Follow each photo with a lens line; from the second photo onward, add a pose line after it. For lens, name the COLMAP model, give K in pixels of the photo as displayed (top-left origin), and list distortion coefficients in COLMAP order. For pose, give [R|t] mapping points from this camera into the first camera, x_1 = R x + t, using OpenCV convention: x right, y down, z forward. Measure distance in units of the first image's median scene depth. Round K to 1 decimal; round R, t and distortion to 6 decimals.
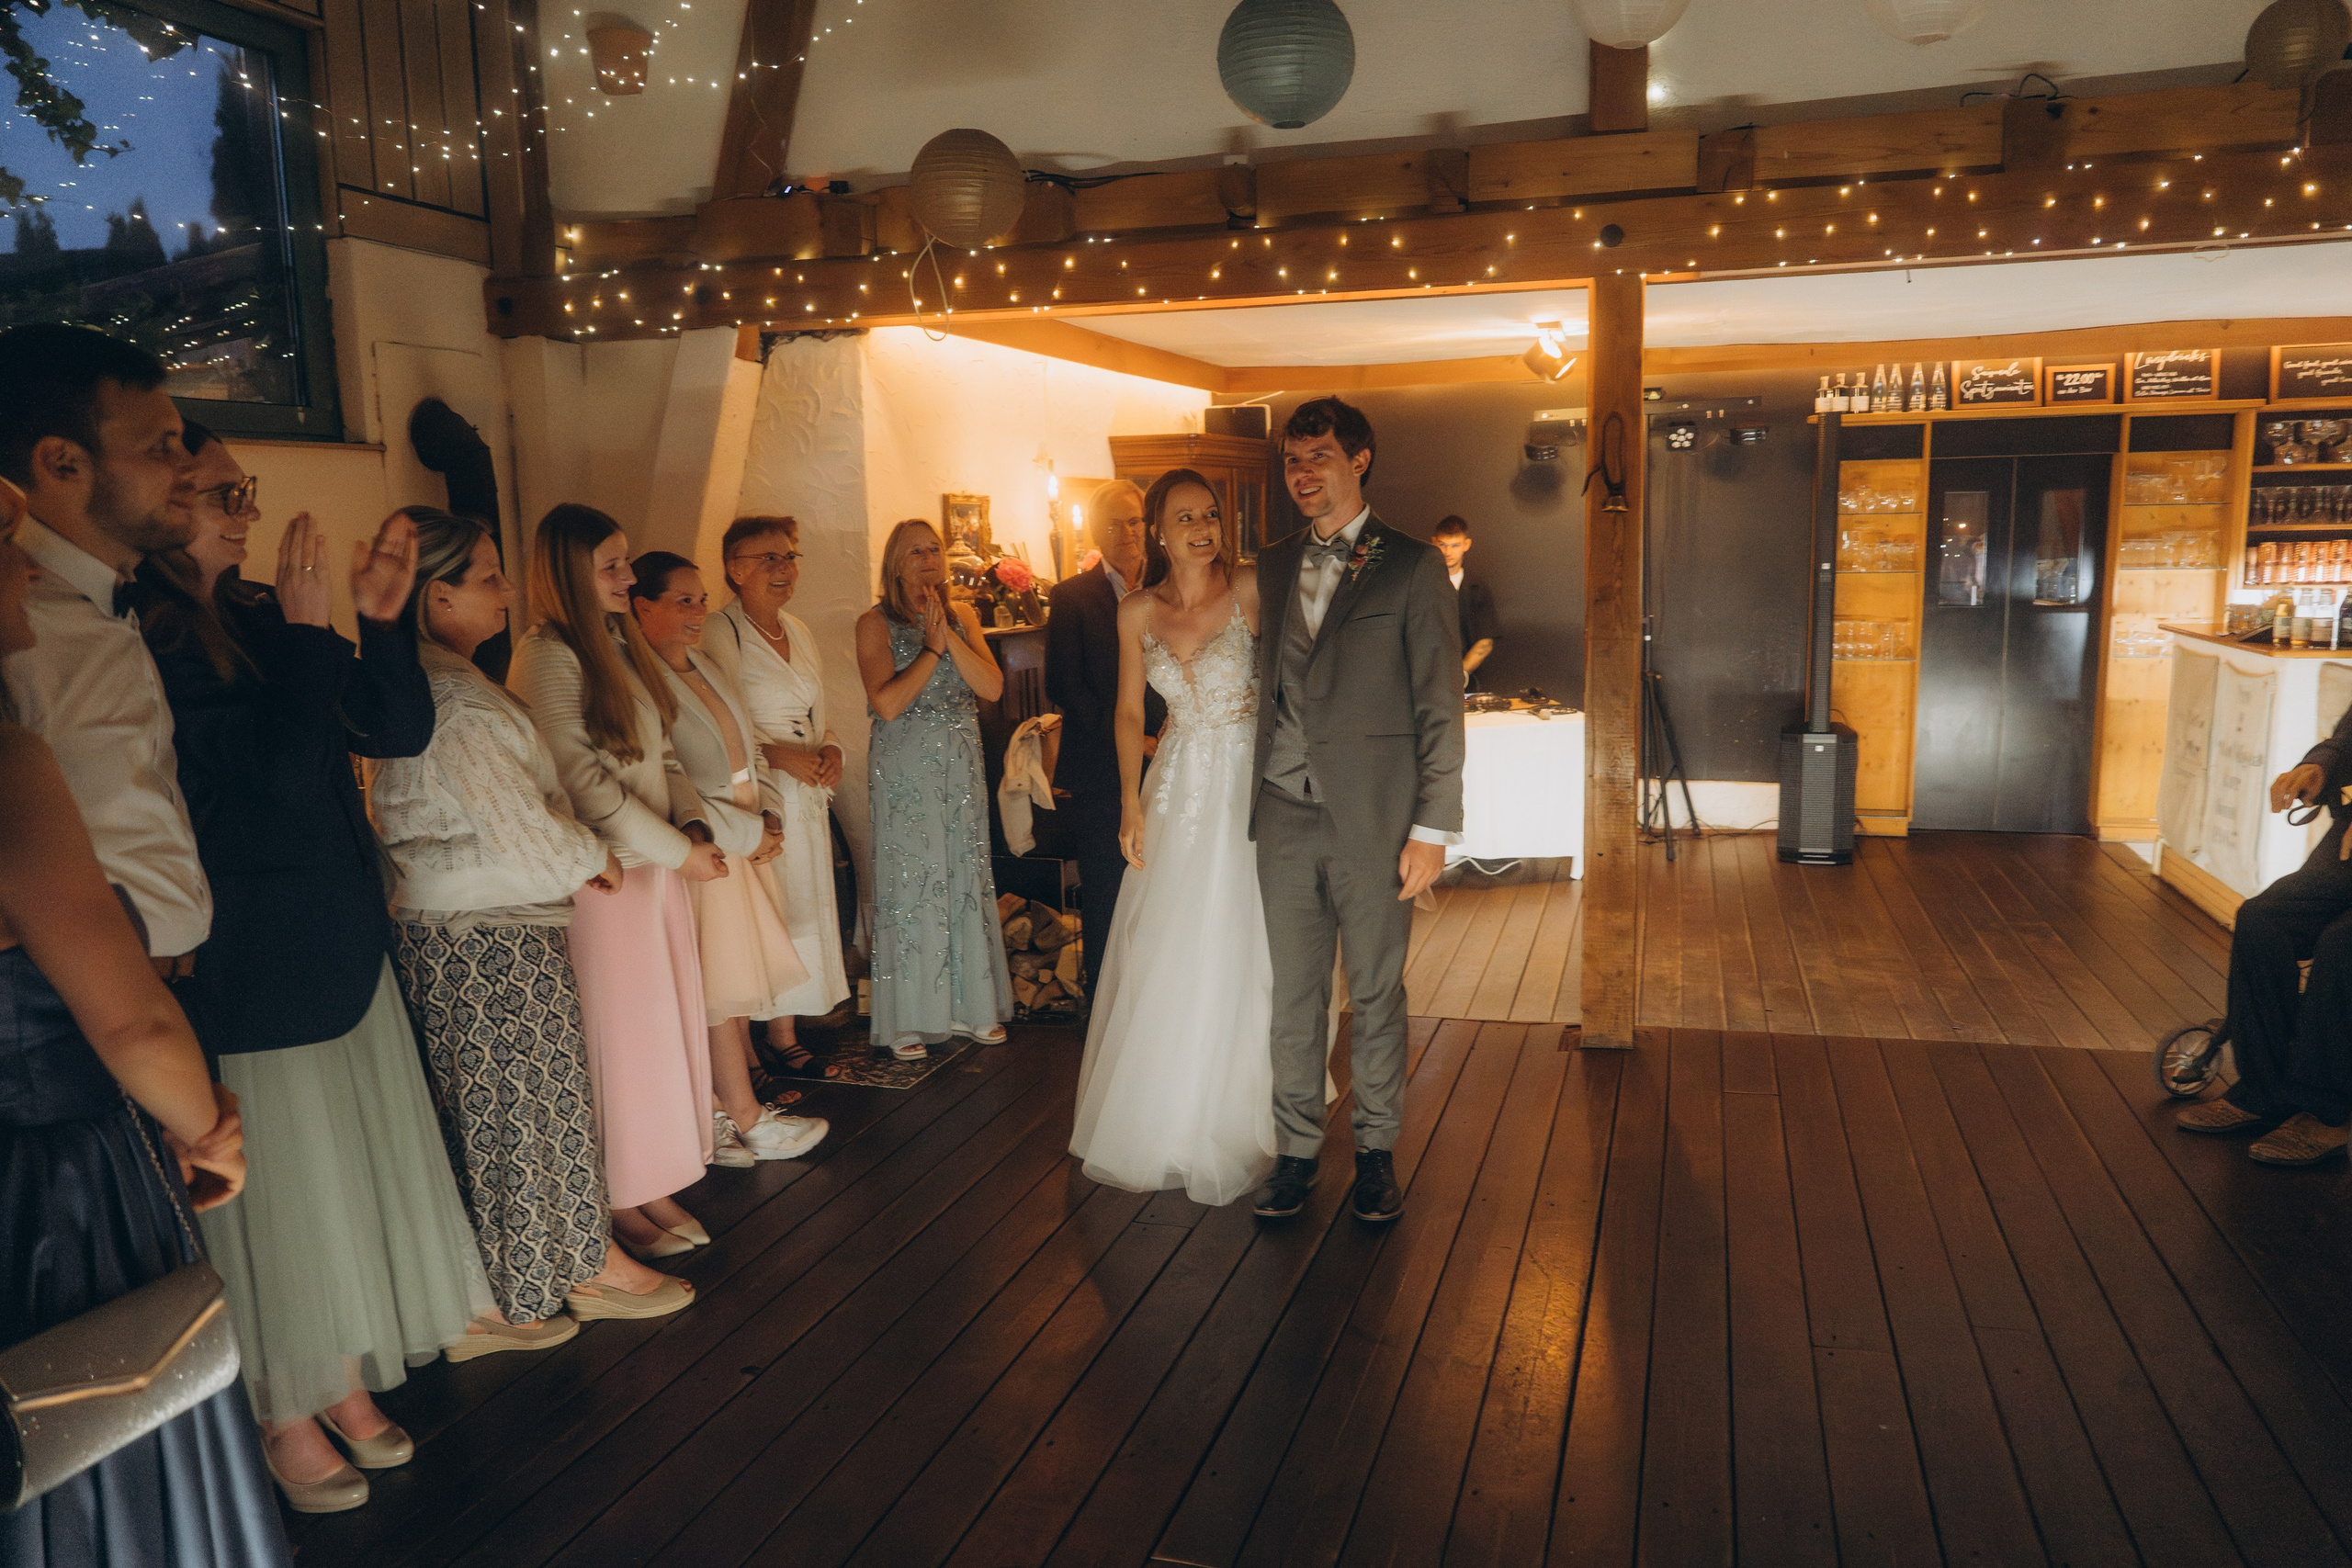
lens RADIAL K [[1687.8, 0, 1169.9], [0, 1687.8, 803.5], [0, 0, 1]] dist [-0.039071, 0.028429]
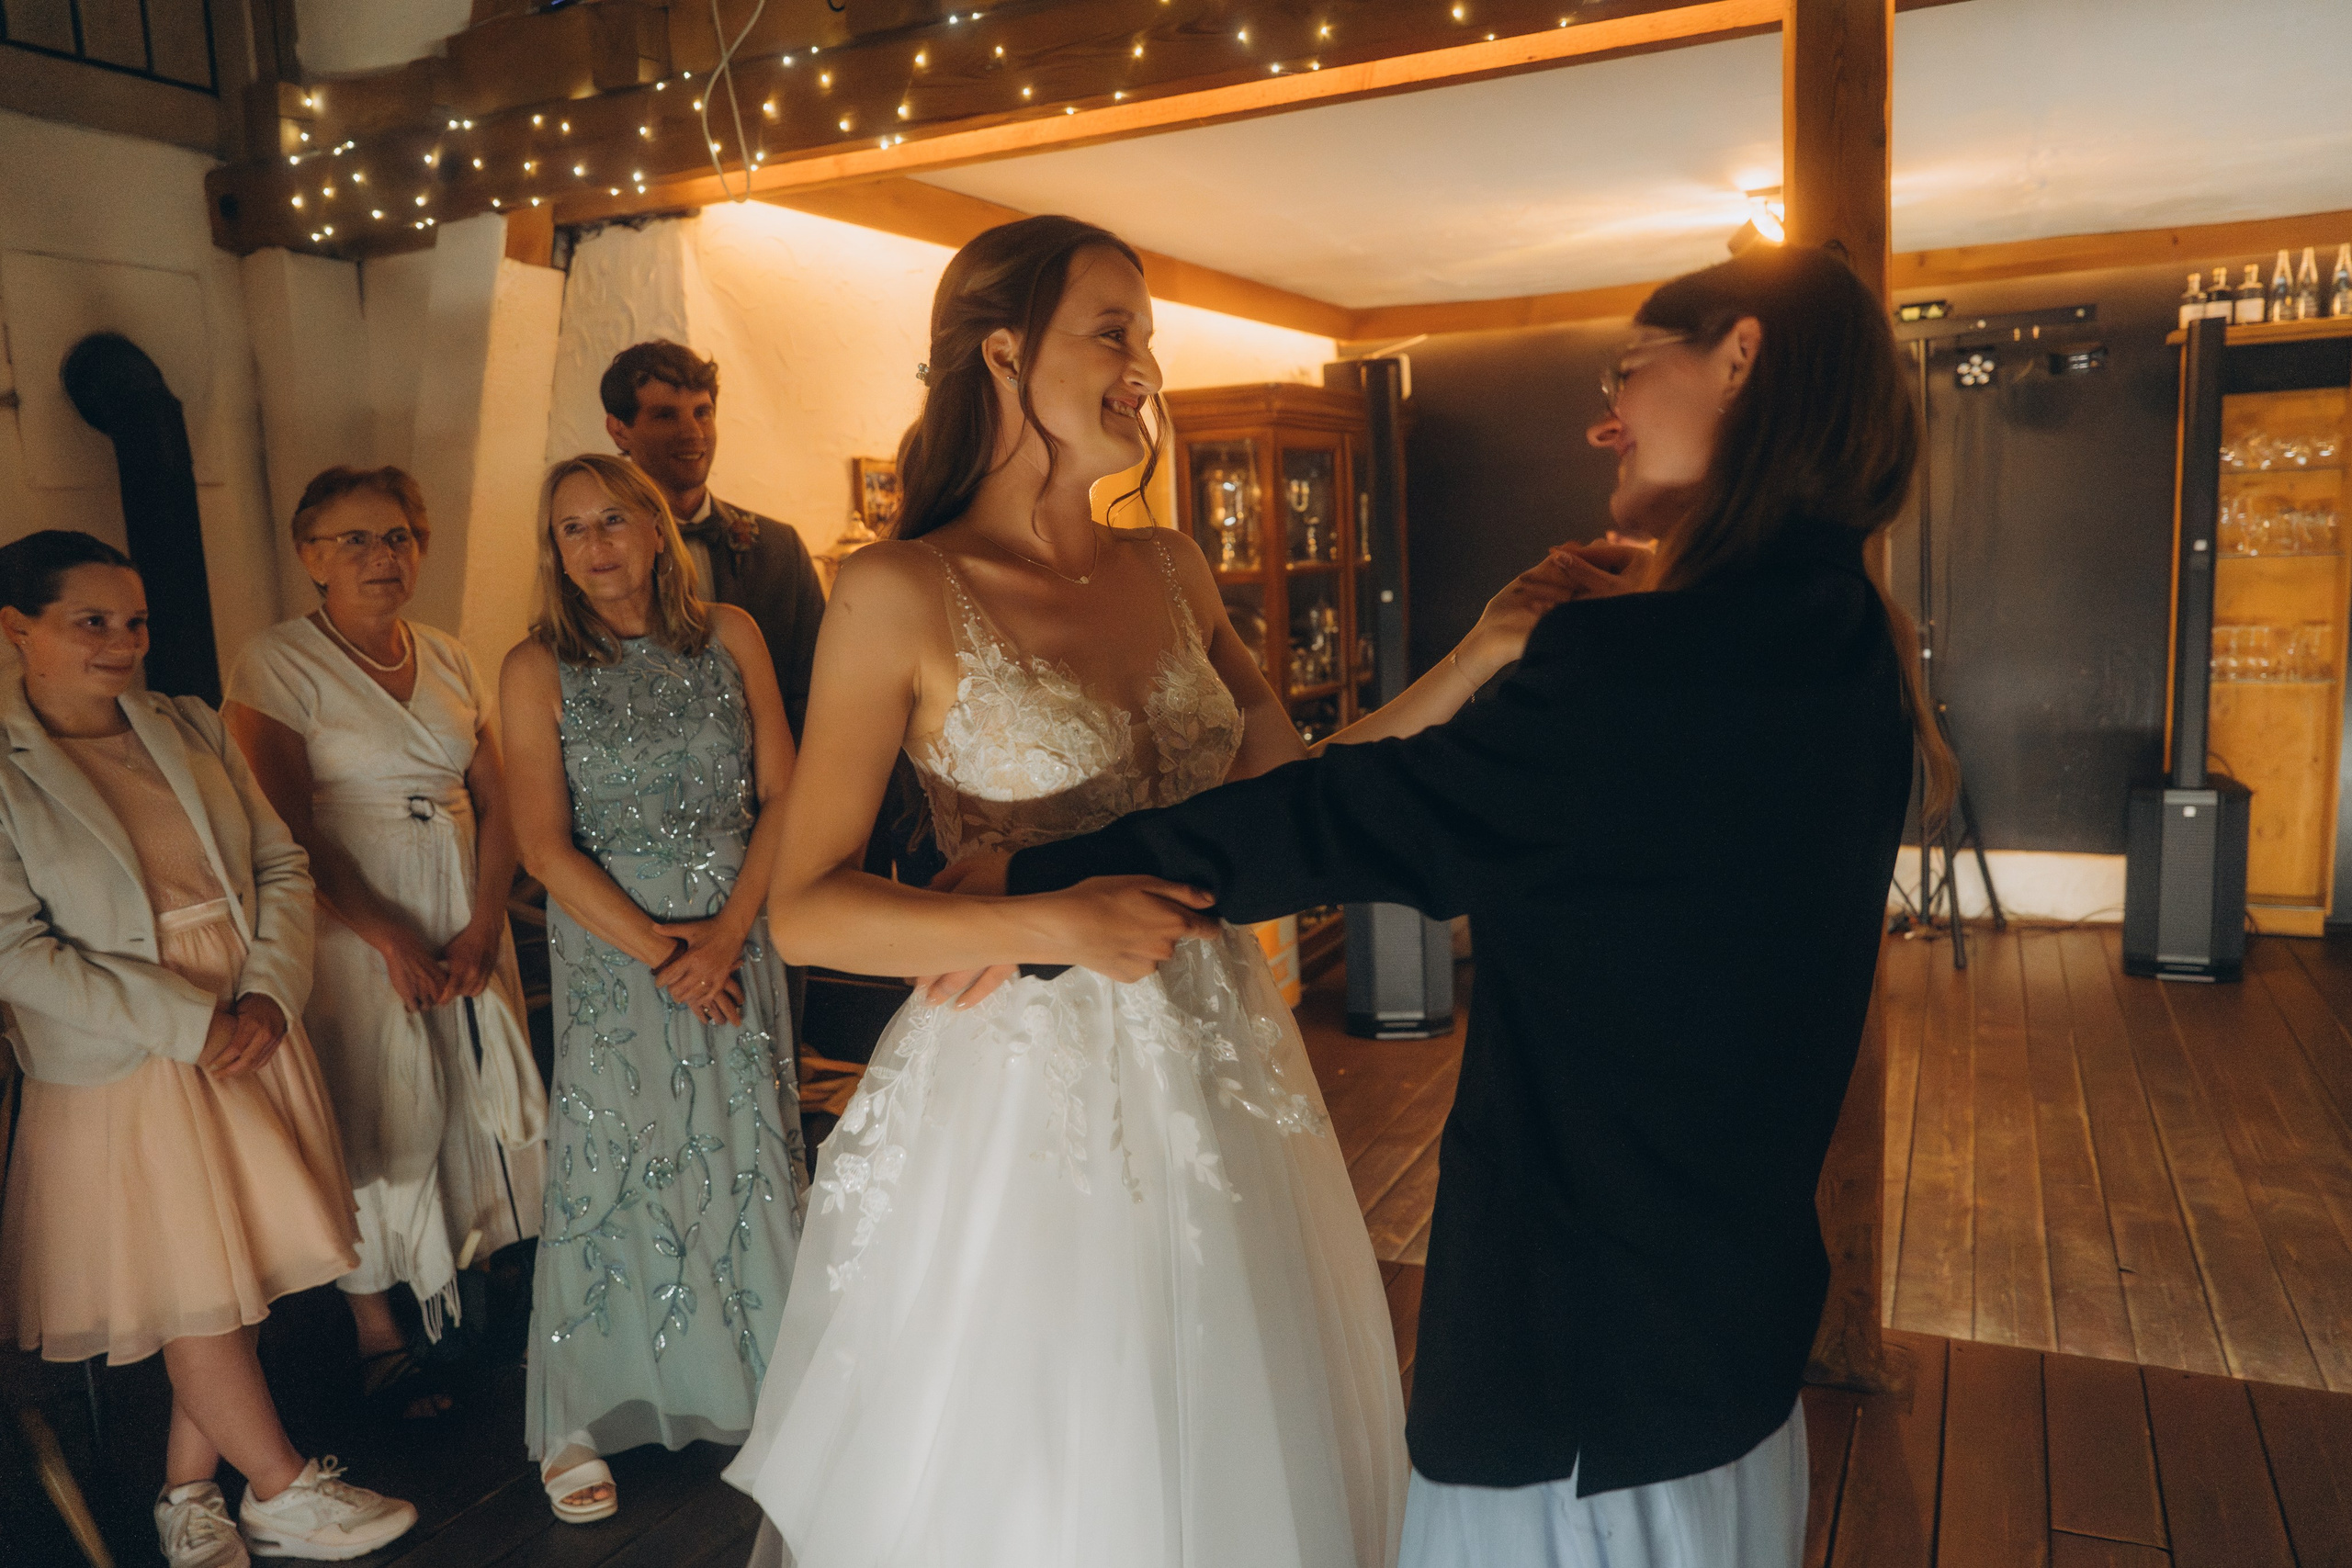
lens RADIAL K [[1637.8, 0, 1185.9], [0, 1637.8, 790.8], [0, 0, 1]] dist [-0.039809, 0.029305]
pose [[0.986965, 0.003971, -0.160887, 0.122741], [-0.006786, 0.999833, -0.016951, -0.037646], [0.160793, 0.017822, 0.986827, 0.388975]]
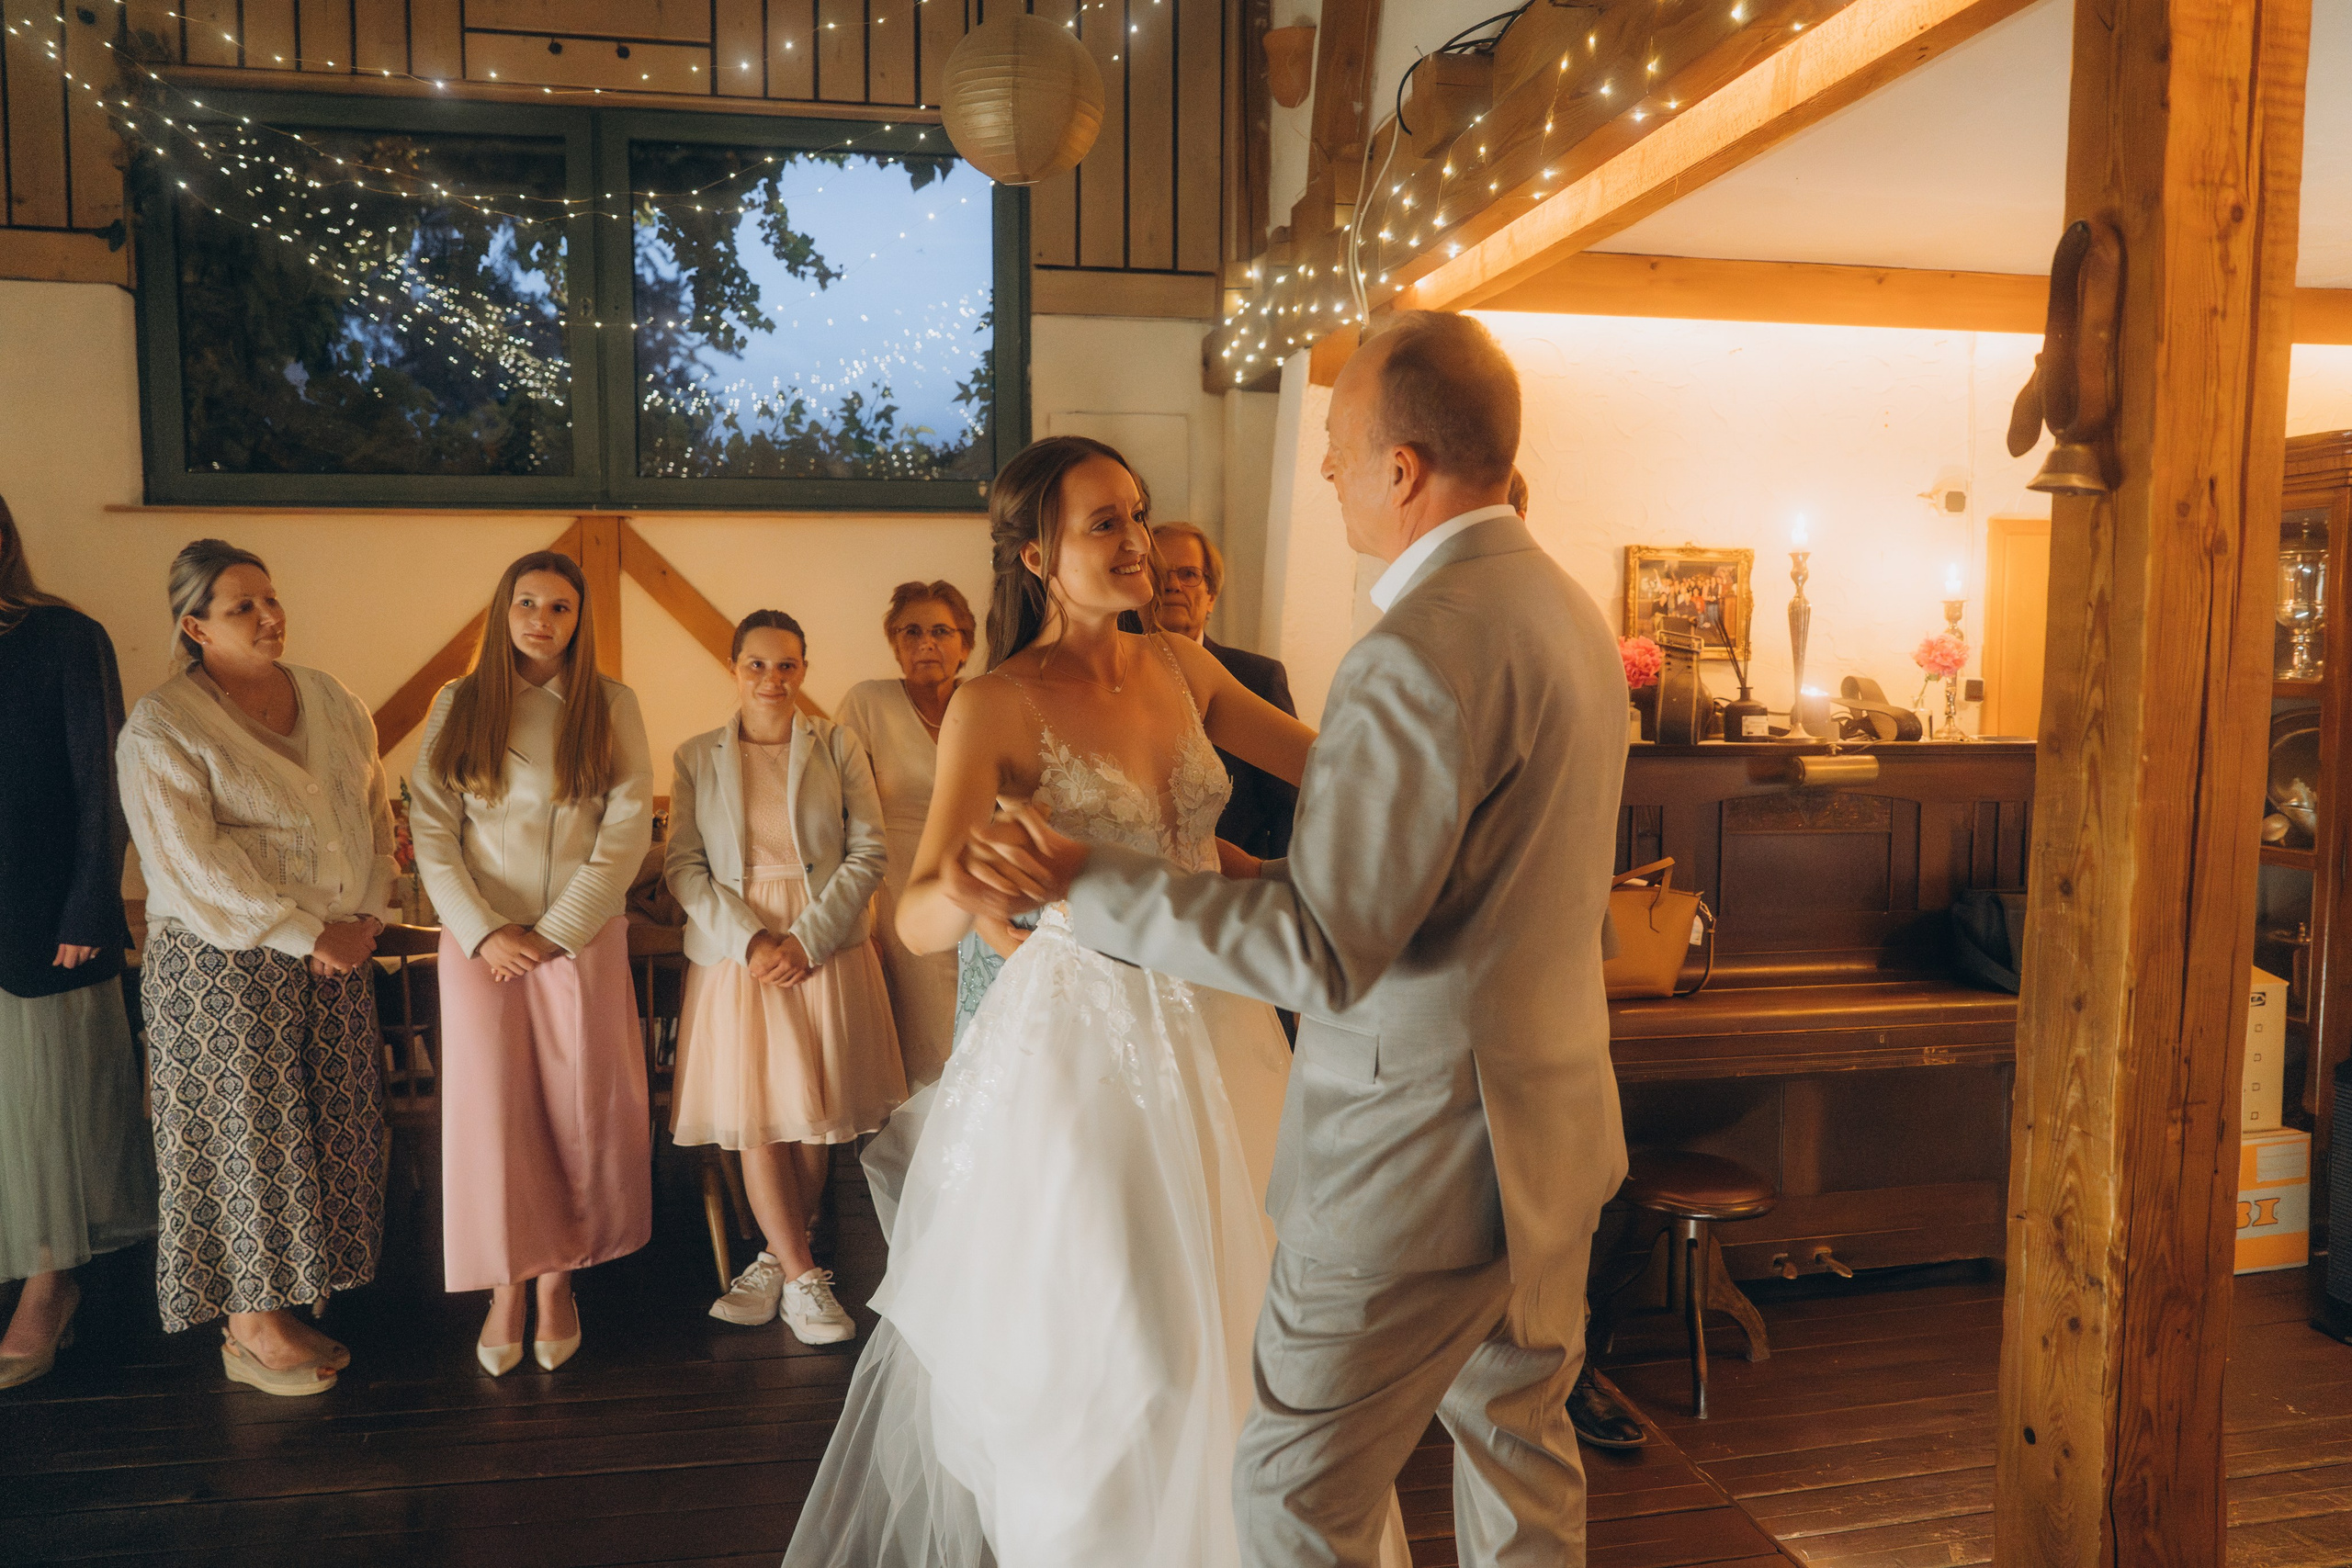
lens RADIAL K [[1637.8, 0, 1185.9], [0, 1637.8, 790.8], [0, 0, 1]] dist [-0.039809, 0.029305]
pose [[0.465095, 0.089218, -0.880754, 0.424006], [-0.150403, 0.988408, 0.020700, -0.078739], [0.872391, 0.122840, 0.473122, 0.593571]]
